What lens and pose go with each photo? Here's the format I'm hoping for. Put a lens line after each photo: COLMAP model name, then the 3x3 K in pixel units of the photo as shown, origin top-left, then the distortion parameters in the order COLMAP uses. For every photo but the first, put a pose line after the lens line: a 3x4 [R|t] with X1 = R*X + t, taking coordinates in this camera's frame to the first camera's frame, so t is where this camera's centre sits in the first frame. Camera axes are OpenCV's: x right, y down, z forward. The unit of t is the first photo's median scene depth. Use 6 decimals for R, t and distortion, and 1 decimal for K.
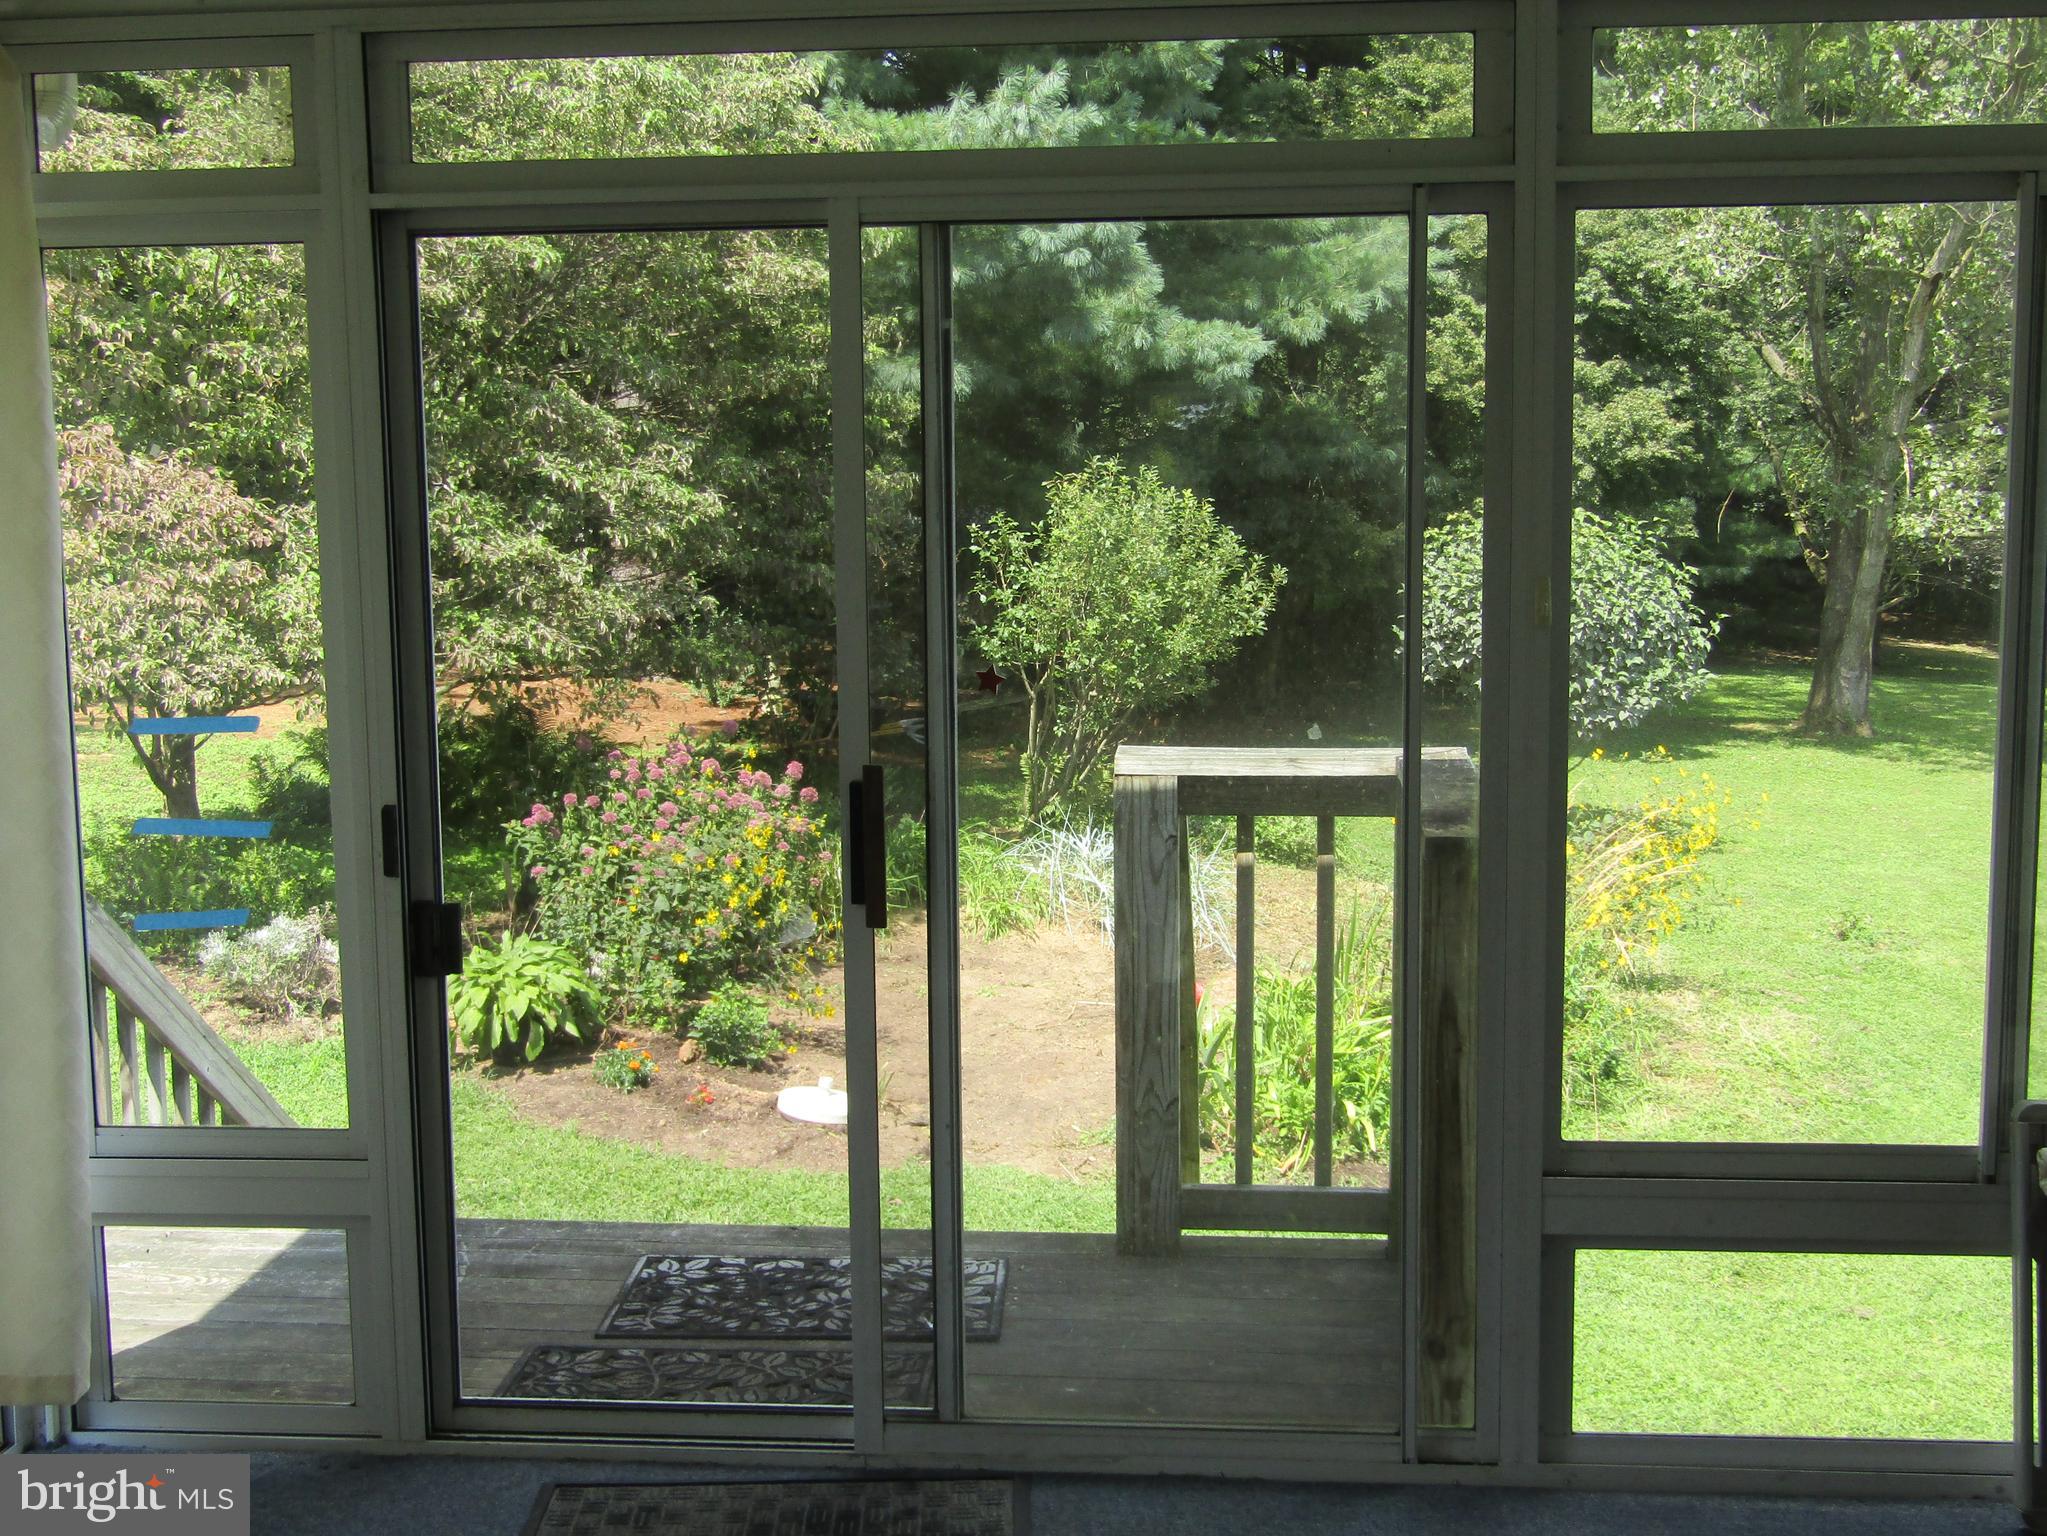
lens RADIAL K [[2395.2, 0, 1023.5], [0, 2395.2, 768.0], [0, 0, 1]] dist [-0.014785, -0.007062]
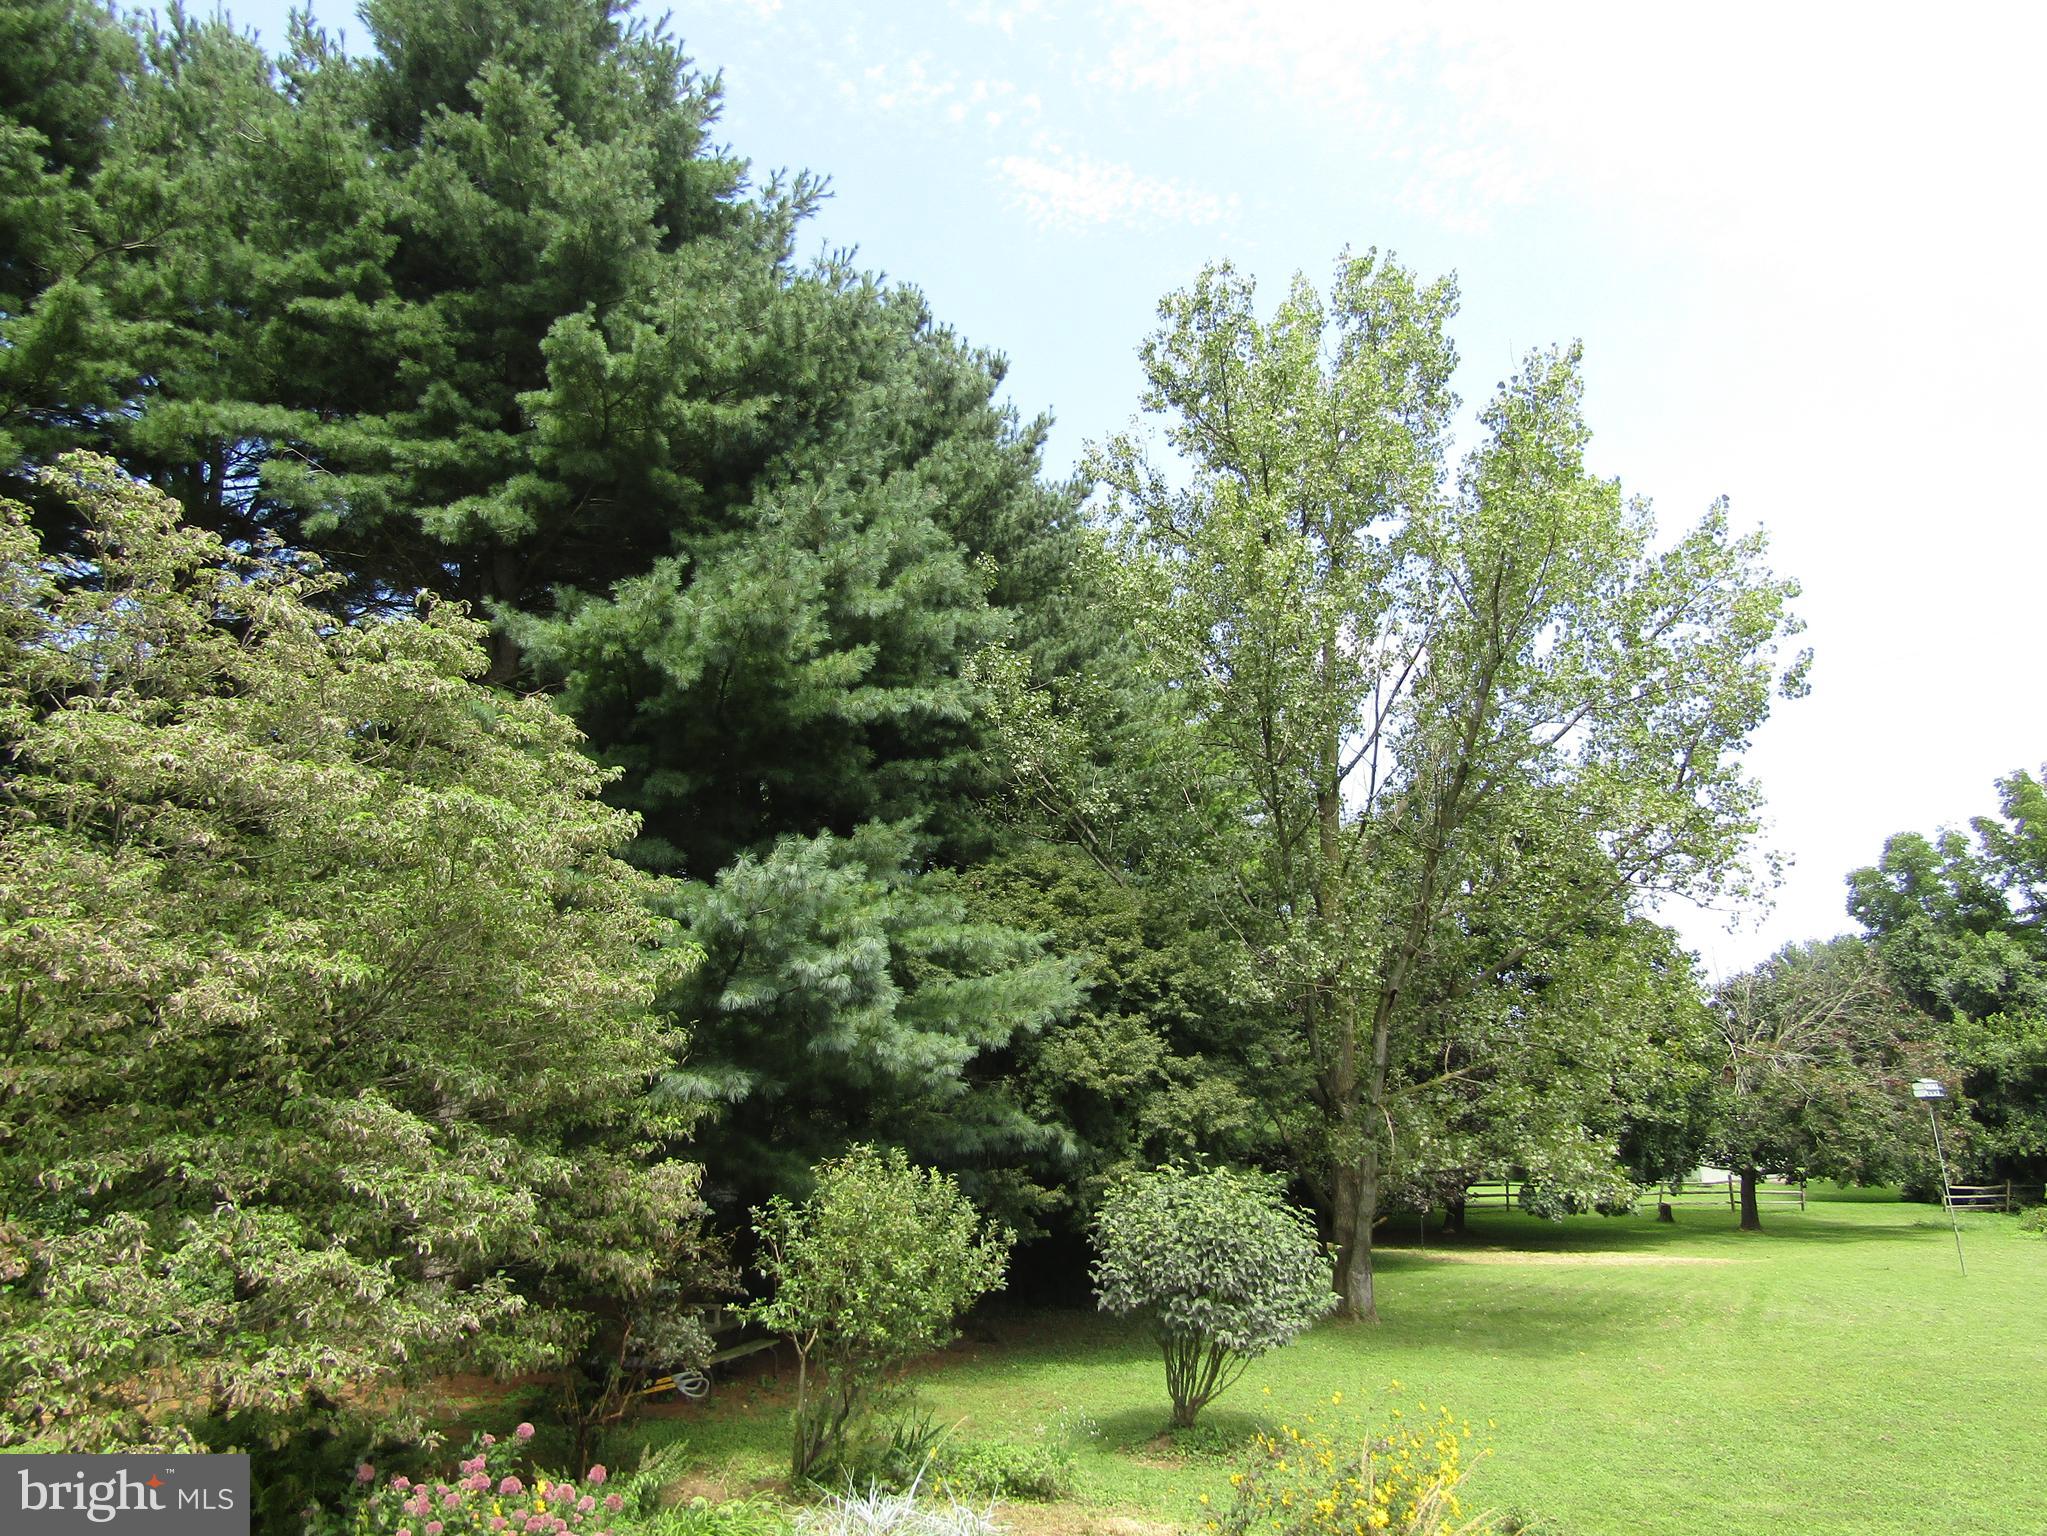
lens RADIAL K [[1441.8, 0, 1023.5], [0, 1441.8, 768.0], [0, 0, 1]] dist [-0.001219, -0.000835]
pose [[0.979172, 0.007153, 0.202906, -0.035843], [0.068945, 0.928280, -0.365436, -0.033598], [-0.190967, 0.371814, 0.908452, 0.249550]]
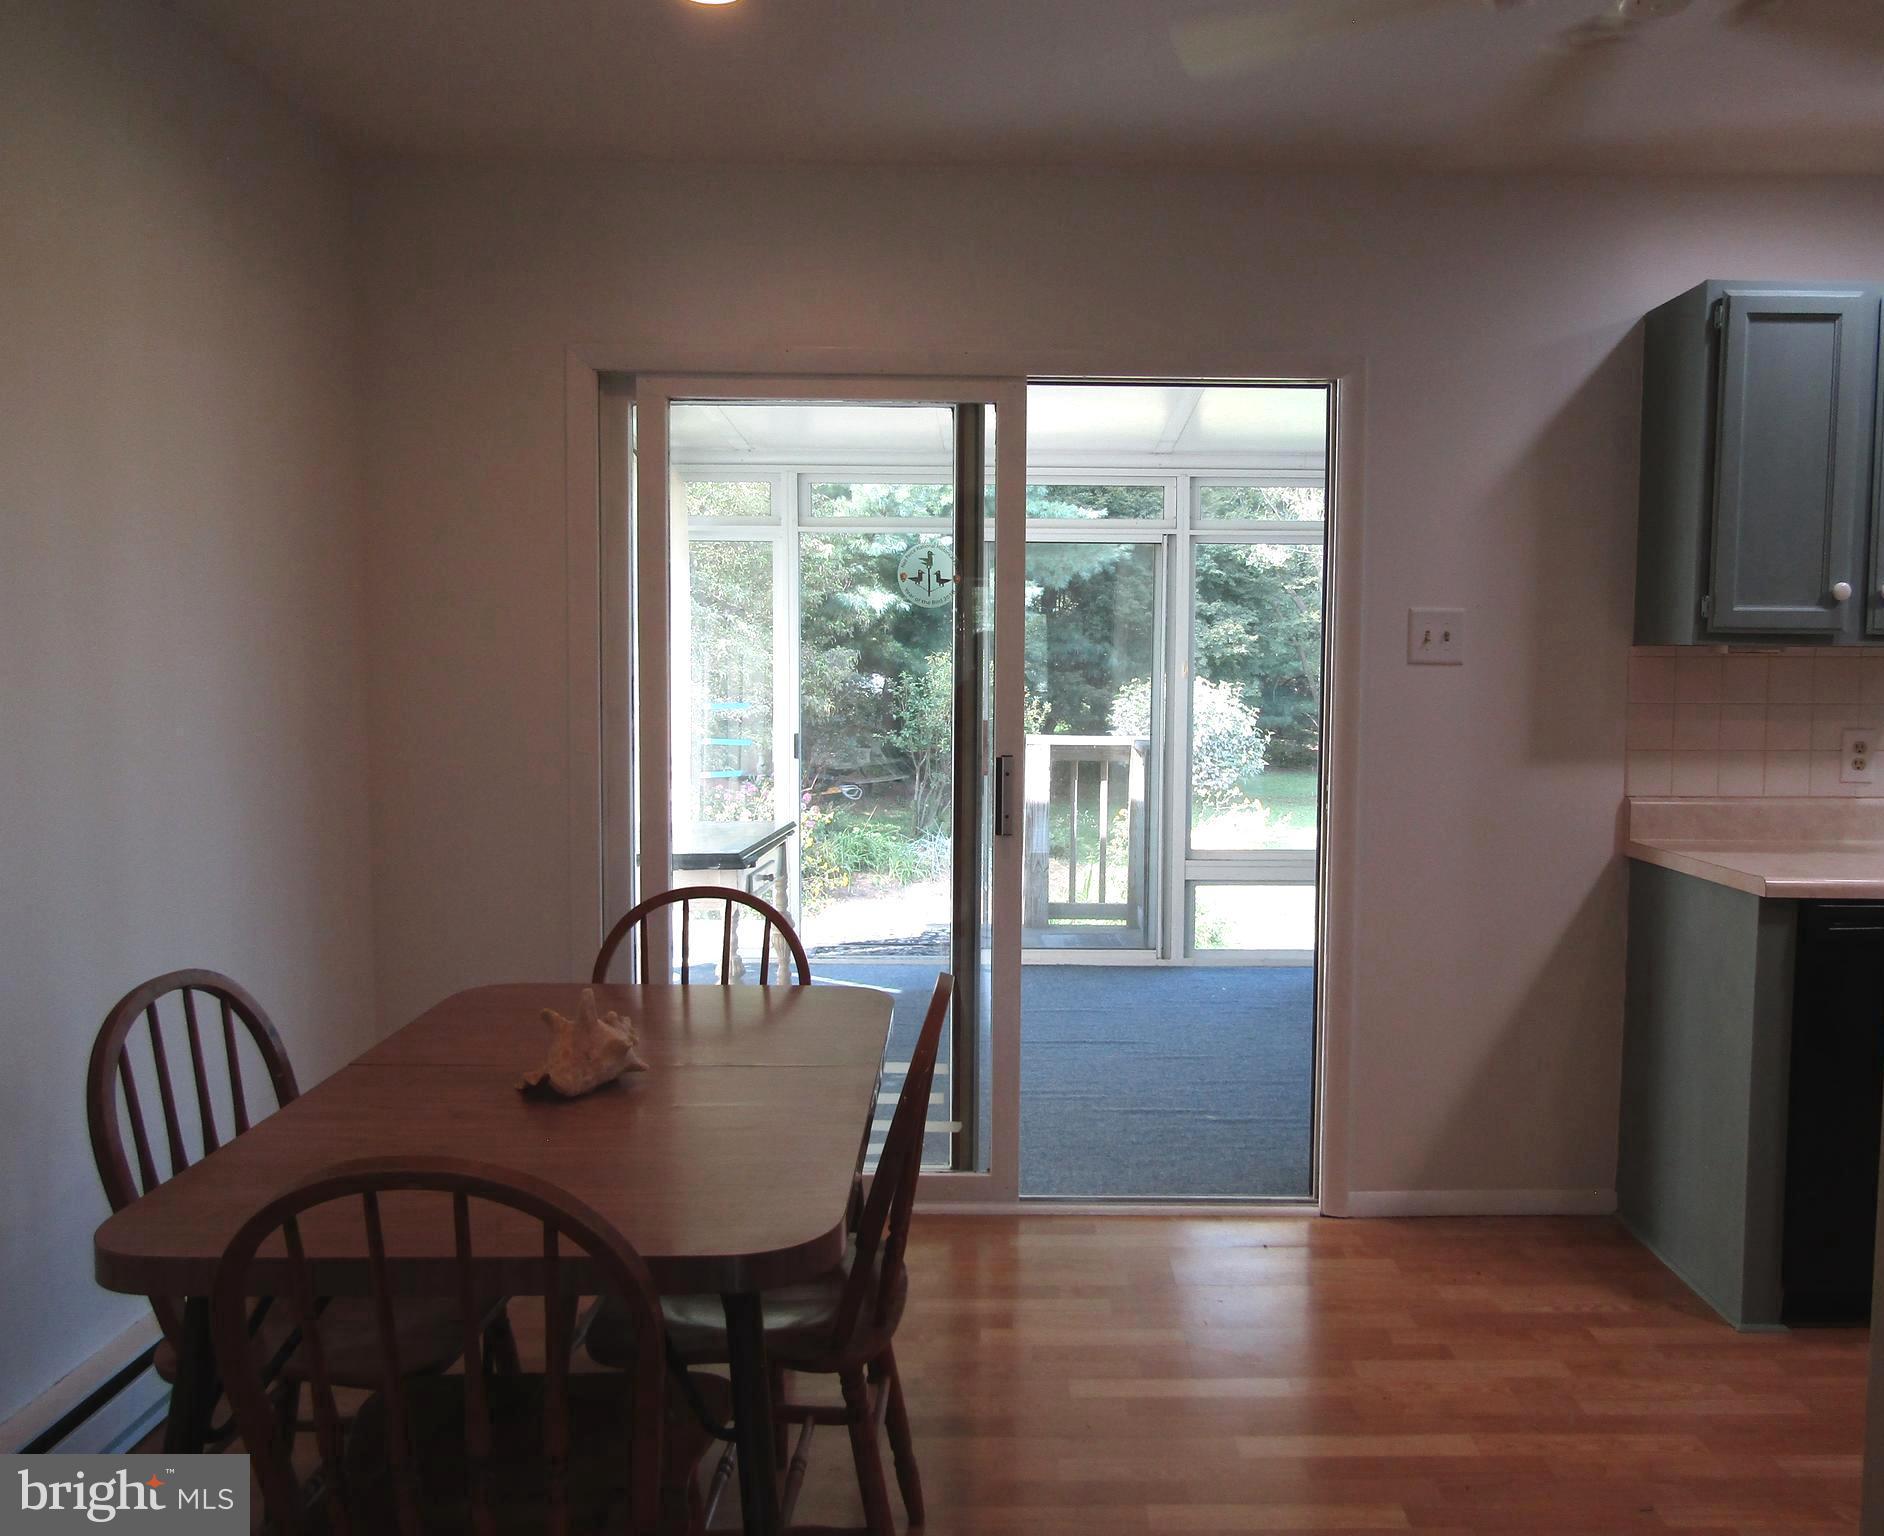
lens RADIAL K [[1446.2, 0, 1034.8], [0, 1446.2, 761.5], [0, 0, 1]] dist [-0.001107, -0.000079]
pose [[0.993442, 0.012425, 0.113663, -0.035647], [-0.005959, 0.998353, -0.057052, 0.030264], [-0.114185, 0.056001, 0.991880, -0.157843]]
